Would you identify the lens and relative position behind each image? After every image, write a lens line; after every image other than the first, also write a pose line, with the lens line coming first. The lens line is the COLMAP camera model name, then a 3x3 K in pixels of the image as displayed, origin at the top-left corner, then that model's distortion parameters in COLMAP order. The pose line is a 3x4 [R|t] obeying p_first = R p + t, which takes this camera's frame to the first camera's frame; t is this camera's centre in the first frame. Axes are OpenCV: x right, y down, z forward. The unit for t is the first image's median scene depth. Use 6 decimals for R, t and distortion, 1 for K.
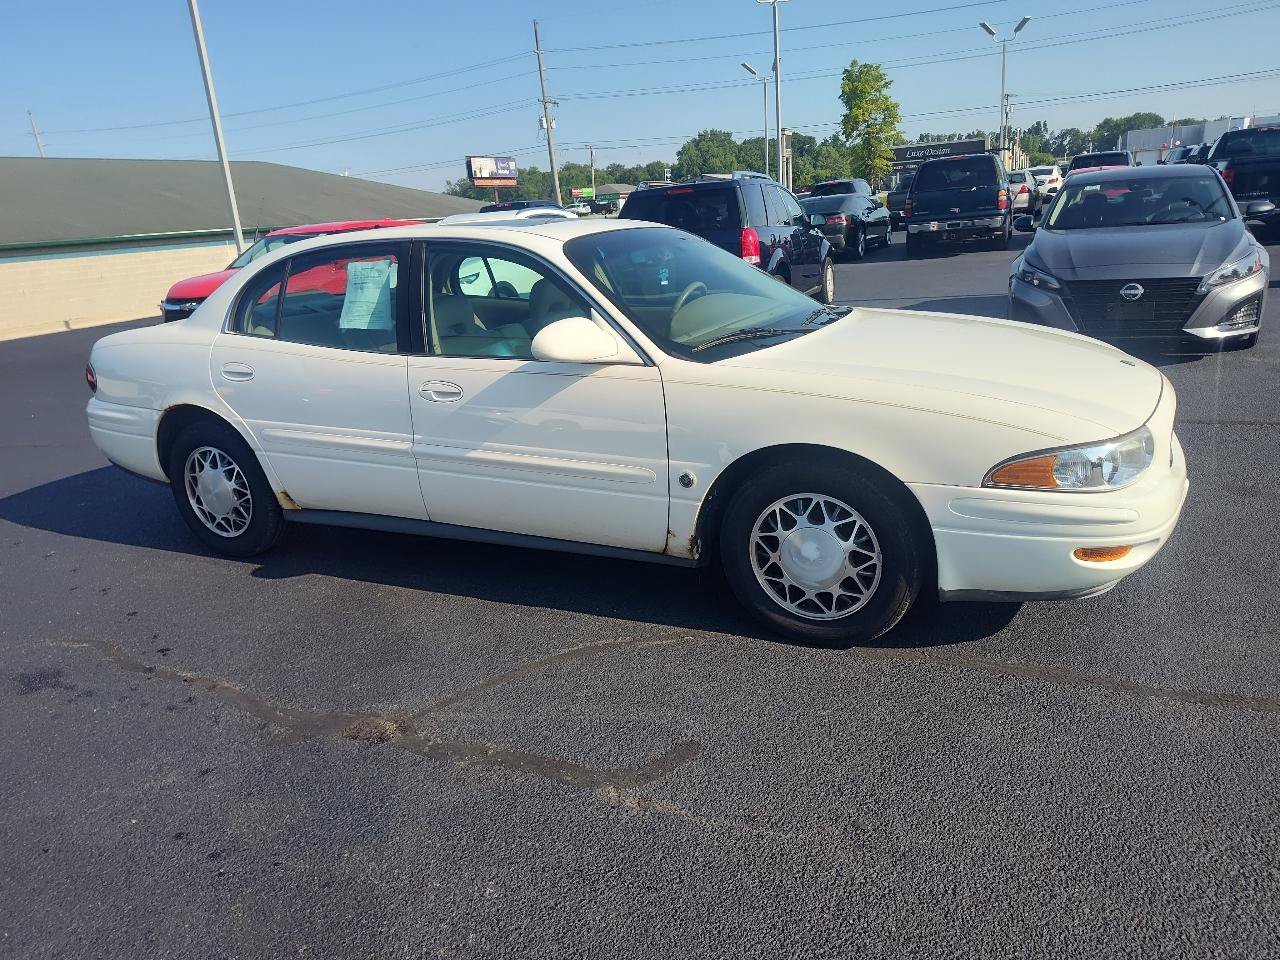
lens RADIAL K [[890.8, 0, 639.1], [0, 890.8, 494.6], [0, 0, 1]] dist [0.025037, -0.028752]
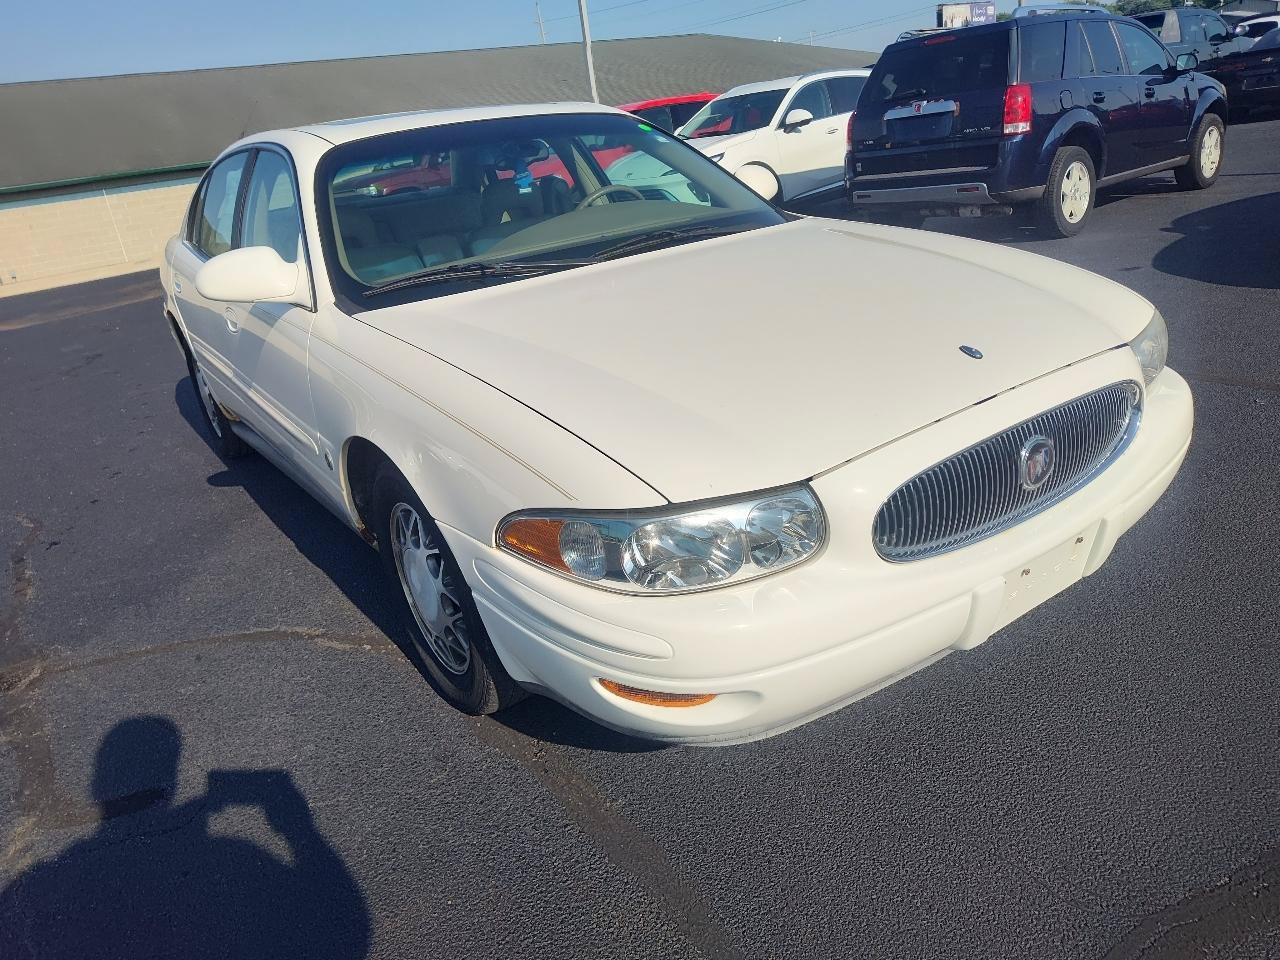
lens RADIAL K [[890.8, 0, 623.9], [0, 890.8, 463.0], [0, 0, 1]] dist [0.025037, -0.028752]
pose [[0.875588, 0.133717, -0.464183, 0.482972], [-0.084227, 0.988465, 0.125869, -0.100845], [0.475660, -0.071113, 0.876750, 0.315147]]
